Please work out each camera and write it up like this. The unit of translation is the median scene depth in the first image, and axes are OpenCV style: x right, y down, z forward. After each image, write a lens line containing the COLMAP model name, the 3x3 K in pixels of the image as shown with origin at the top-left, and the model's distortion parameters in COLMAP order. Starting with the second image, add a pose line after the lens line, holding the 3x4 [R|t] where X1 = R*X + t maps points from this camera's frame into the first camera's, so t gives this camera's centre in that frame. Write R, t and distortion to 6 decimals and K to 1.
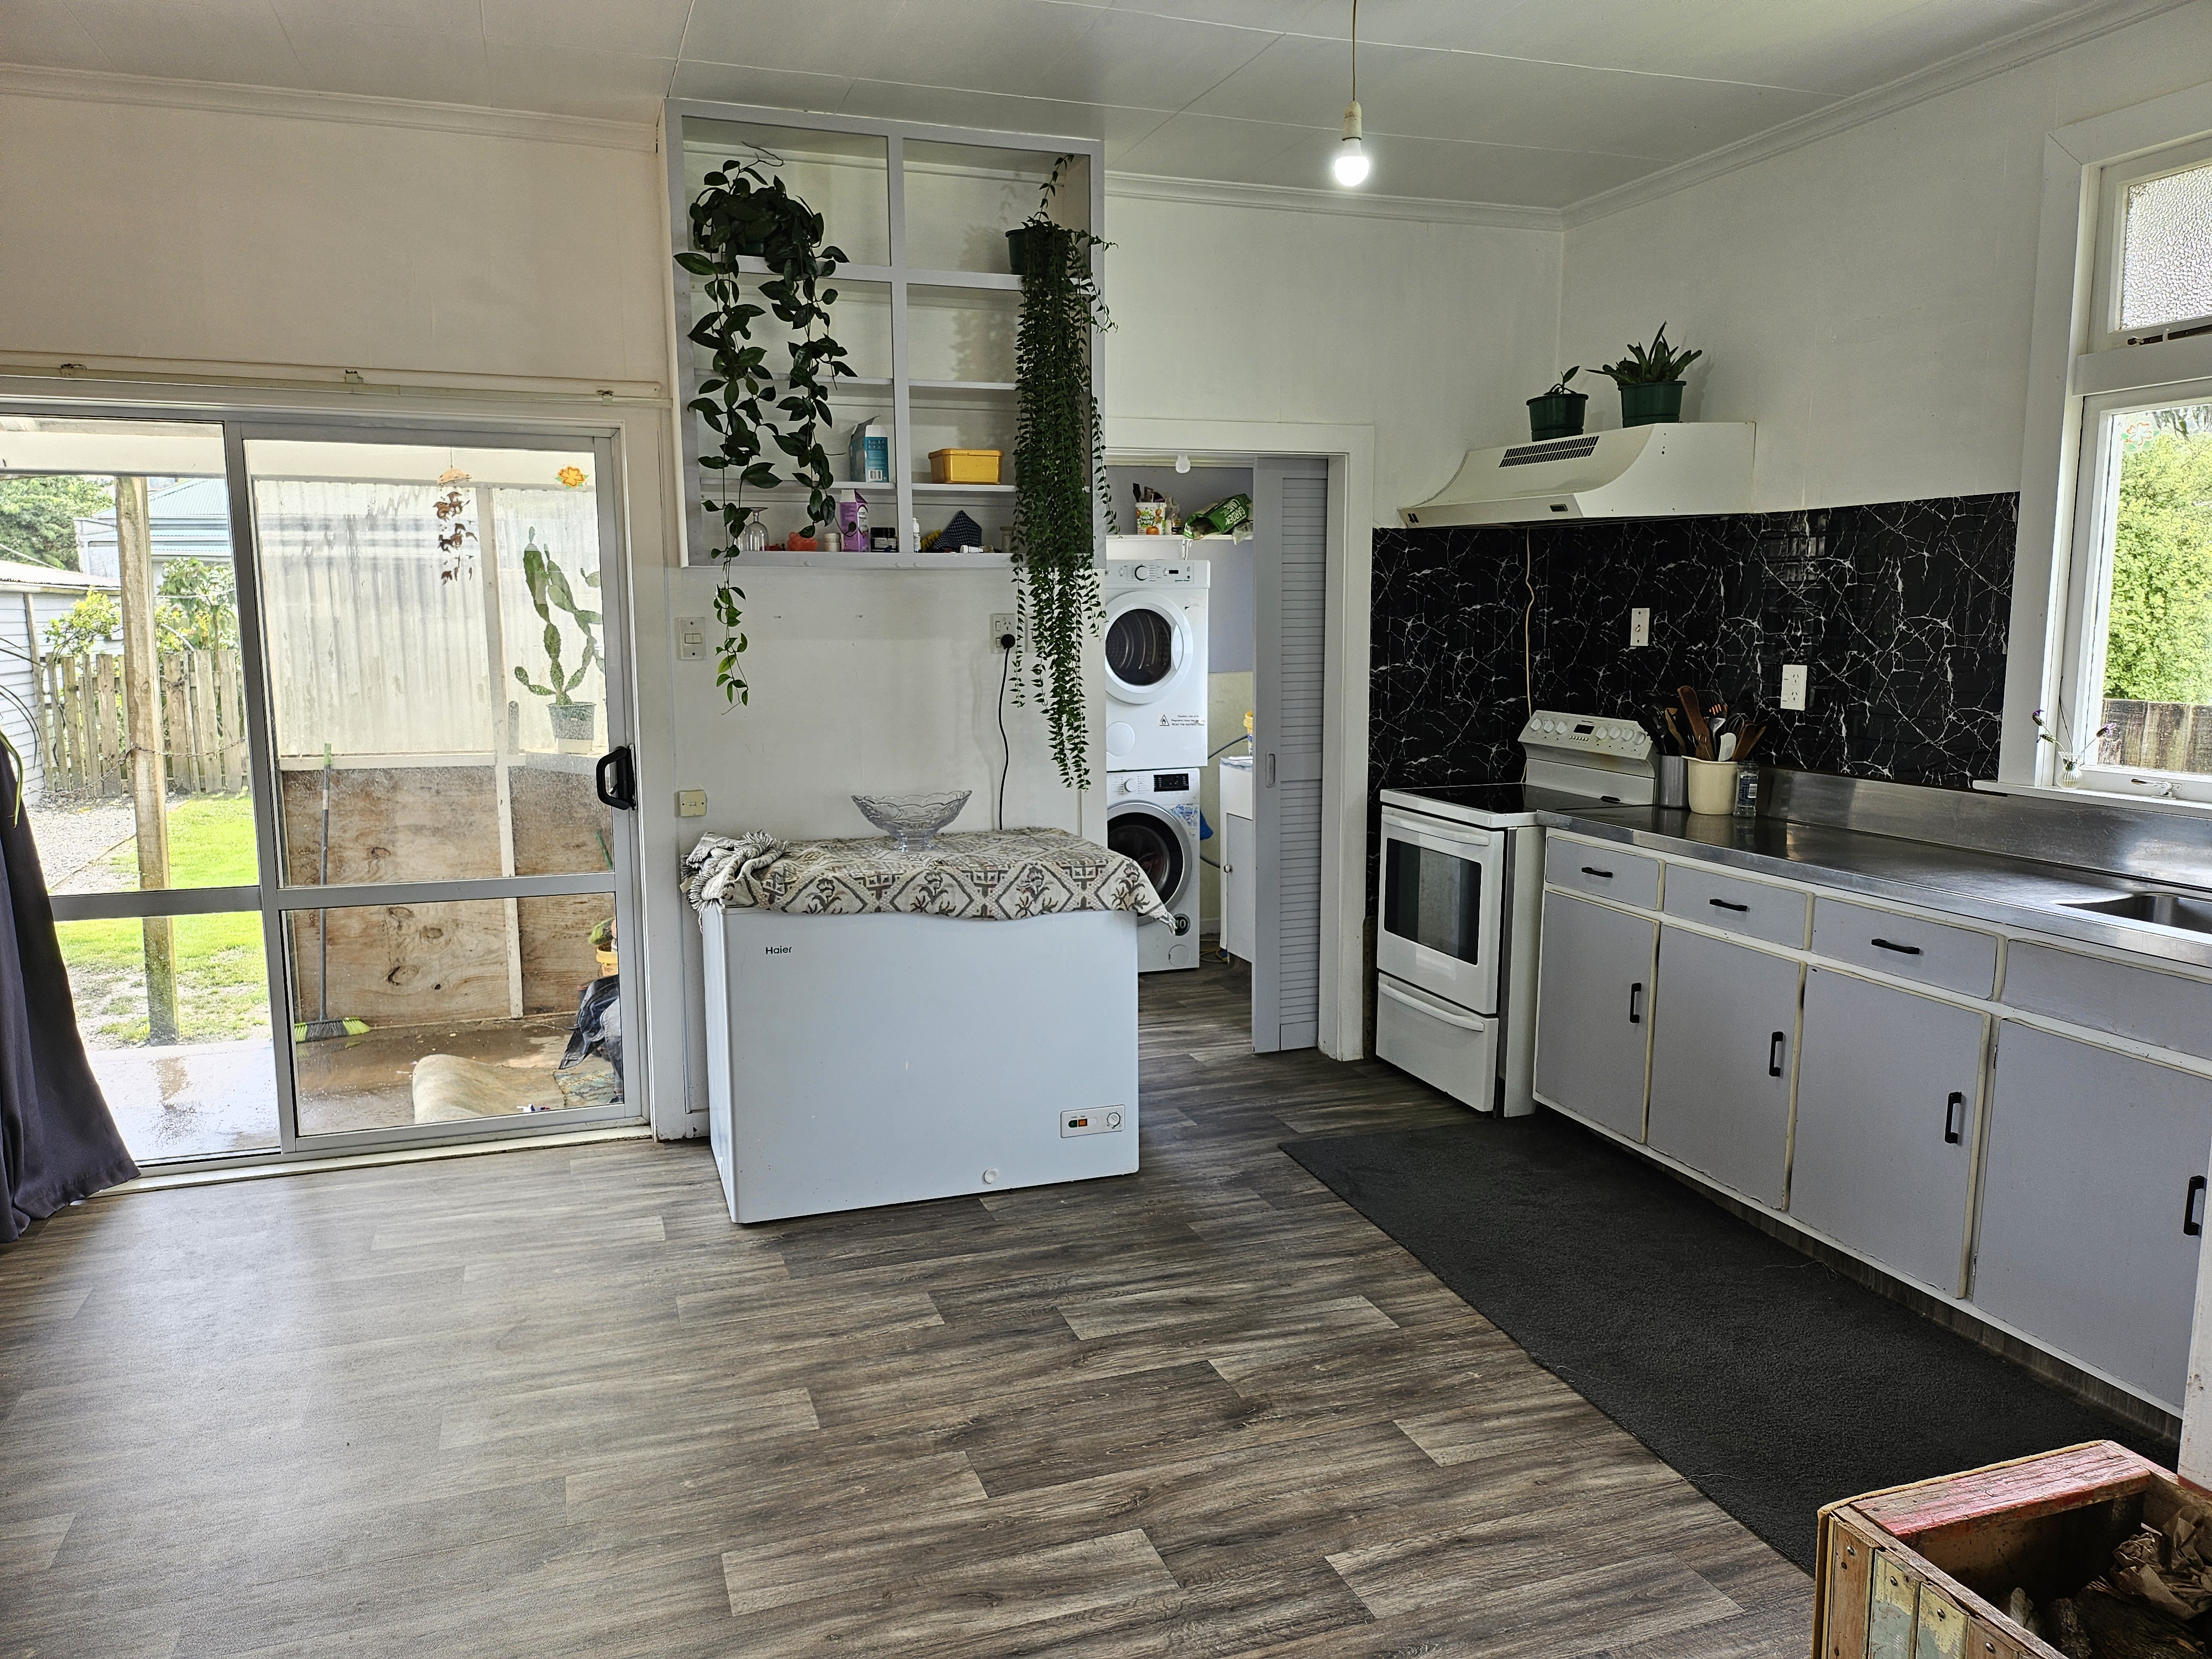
lens RADIAL K [[1582.7, 0, 1127.4], [0, 1582.7, 824.9], [0, 0, 1]] dist [0.073088, -0.048644]
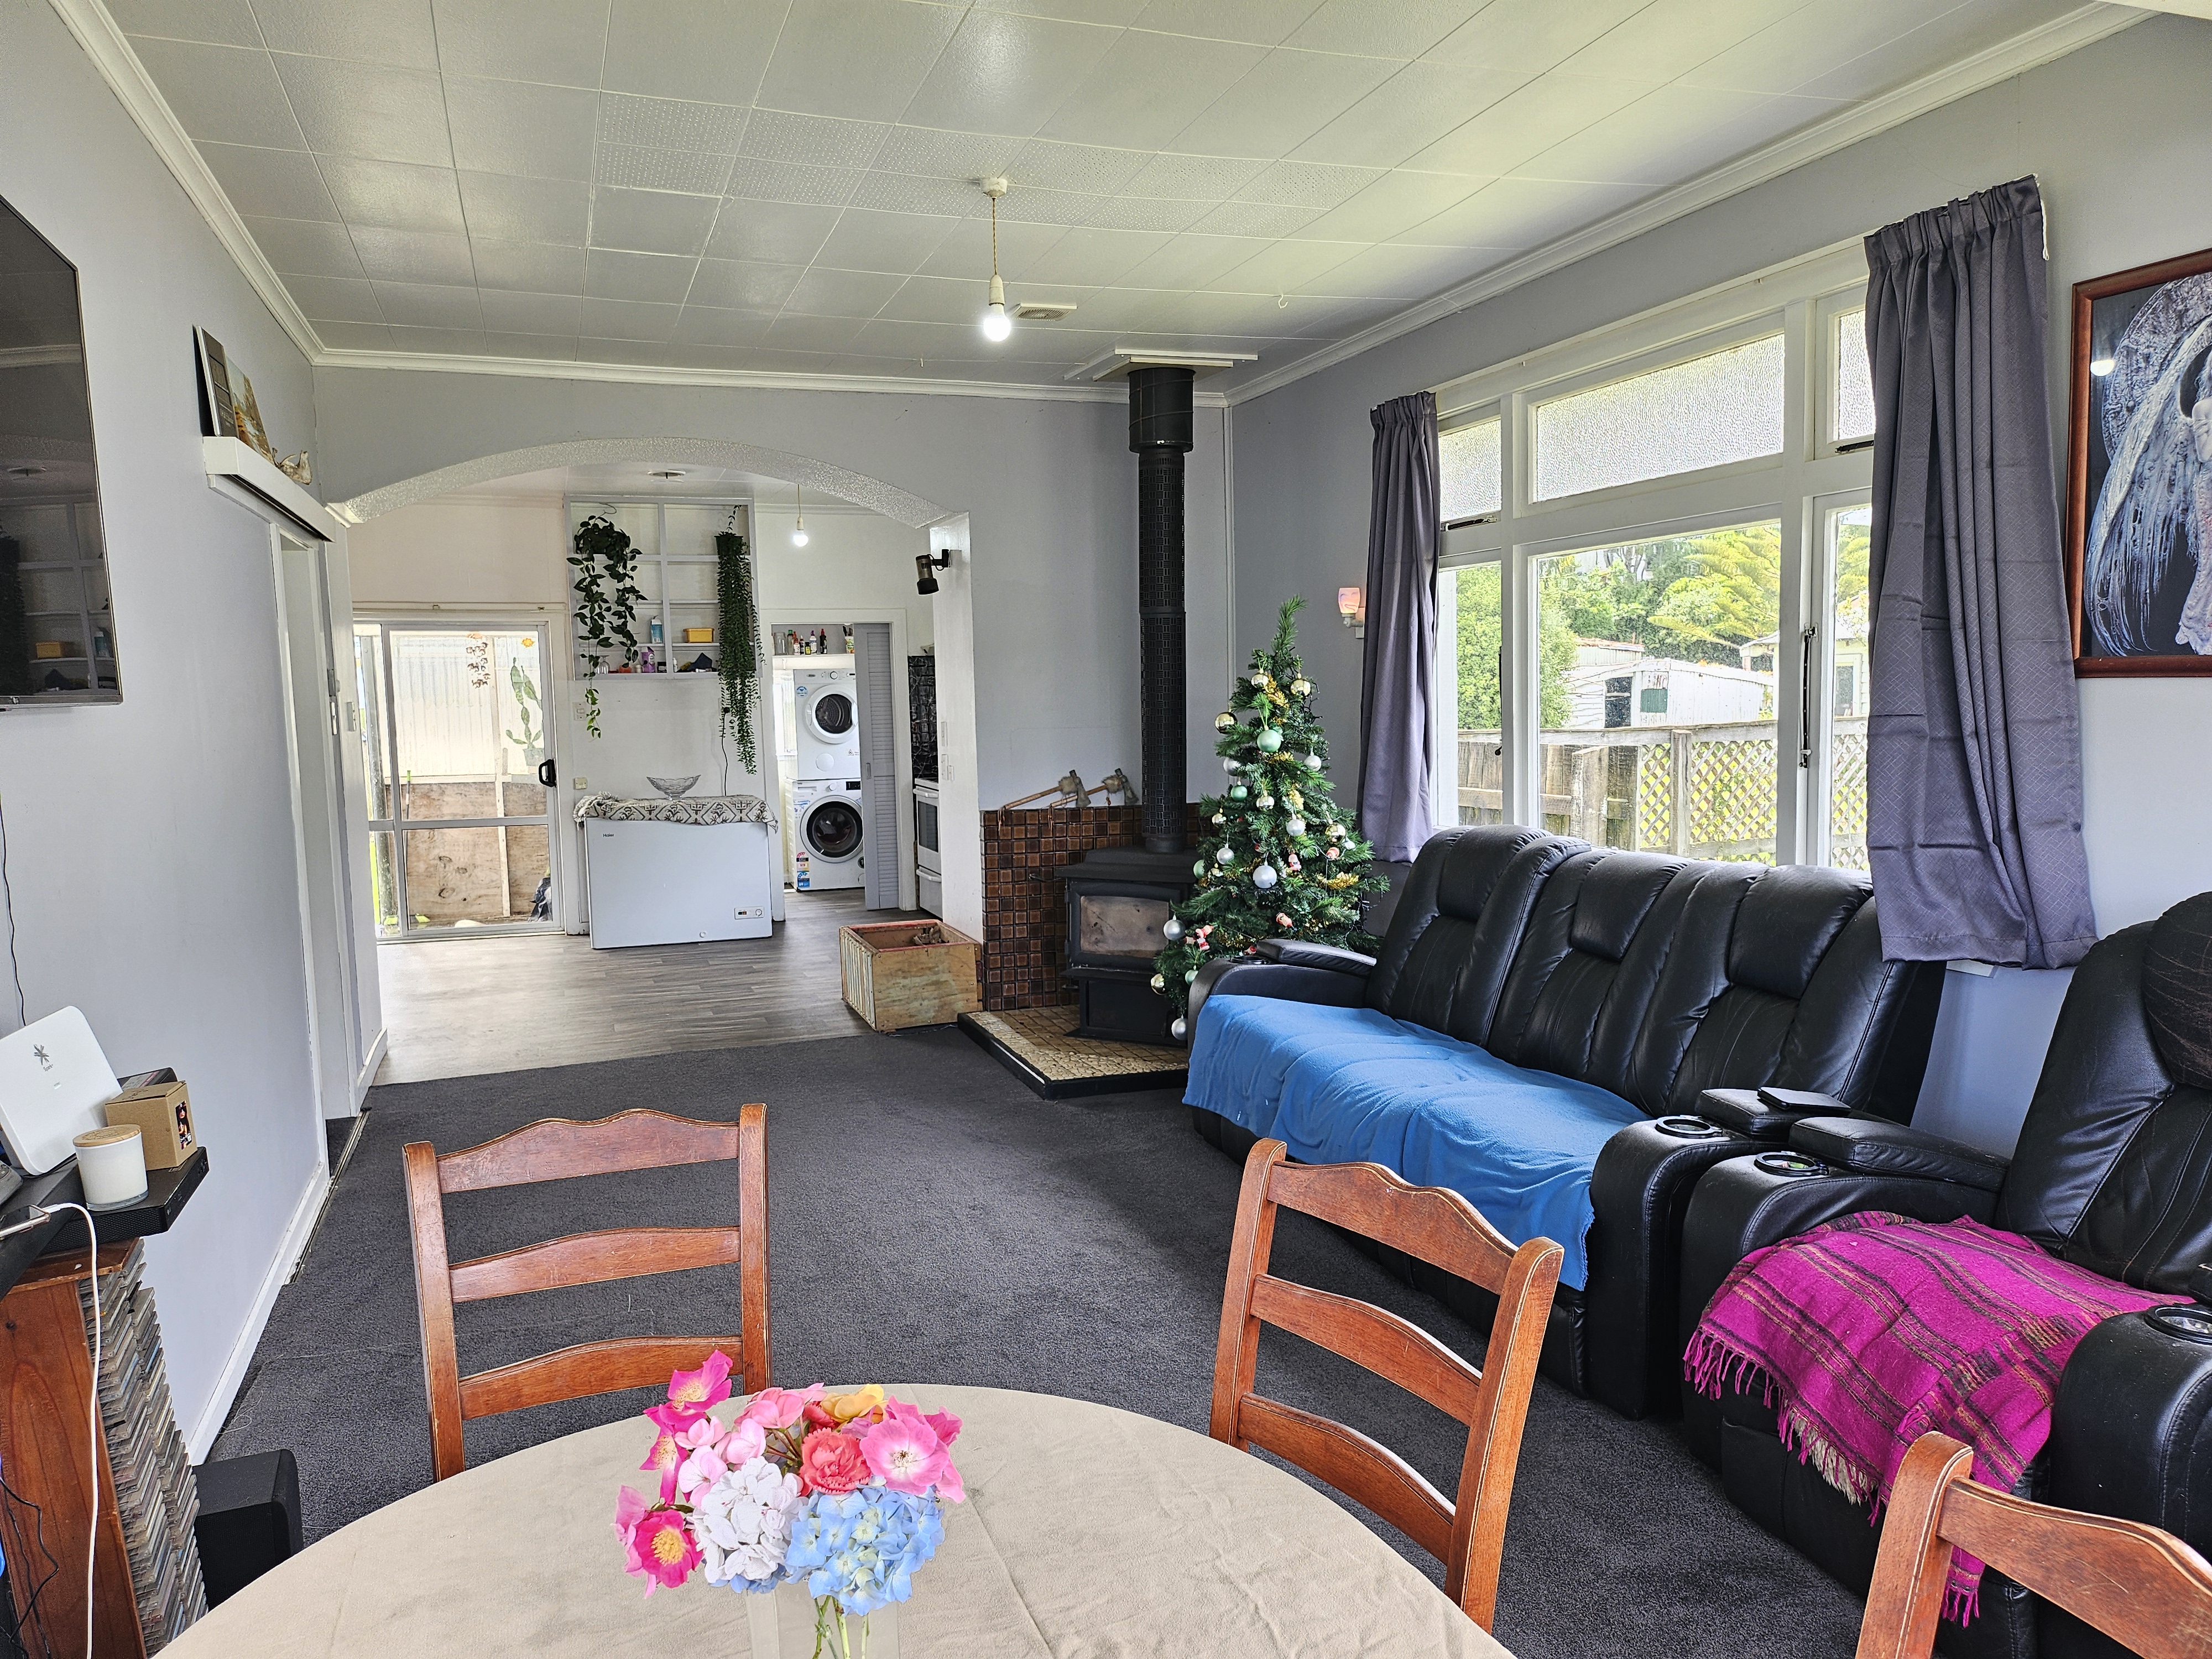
lens RADIAL K [[1582.7, 0, 1116.2], [0, 1582.7, 843.7], [0, 0, 1]] dist [0.073088, -0.048644]
pose [[0.999868, -0.014227, -0.007884, 0.527767], [0.013927, 0.999222, -0.036903, 0.173786], [0.008403, 0.036789, 0.999288, -1.316422]]
